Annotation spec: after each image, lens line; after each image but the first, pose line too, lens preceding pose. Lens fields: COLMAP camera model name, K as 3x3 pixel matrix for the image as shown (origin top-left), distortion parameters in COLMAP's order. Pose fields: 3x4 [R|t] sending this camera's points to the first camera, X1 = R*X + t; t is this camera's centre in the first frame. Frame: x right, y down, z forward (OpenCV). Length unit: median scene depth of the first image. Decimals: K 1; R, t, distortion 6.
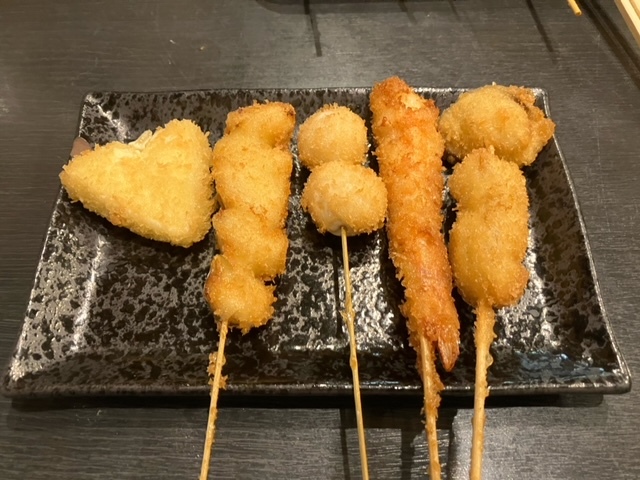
lens RADIAL K [[532.7, 0, 320.0], [0, 532.7, 240.0], [0, 0, 1]] dist [0.314853, -0.001884]
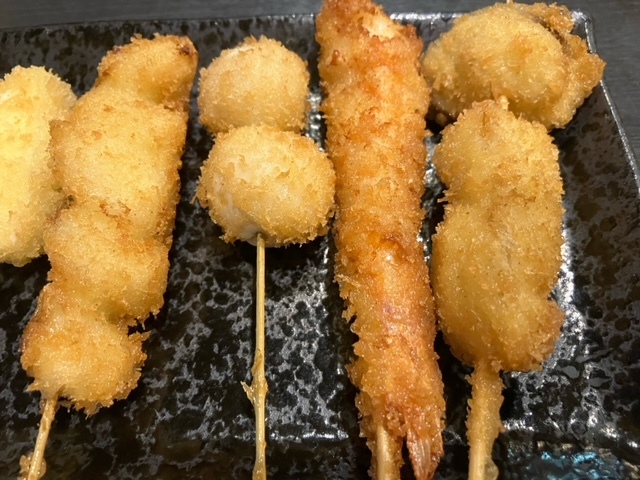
lens RADIAL K [[519.0, 0, 320.0], [0, 519.0, 240.0], [0, 0, 1]] dist [-0.007653, 0.279729]
pose [[0.997874, -0.012170, -0.064028, 0.146081], [0.016118, 0.997976, 0.061510, -0.050841], [0.063150, -0.062411, 0.996051, 0.407671]]
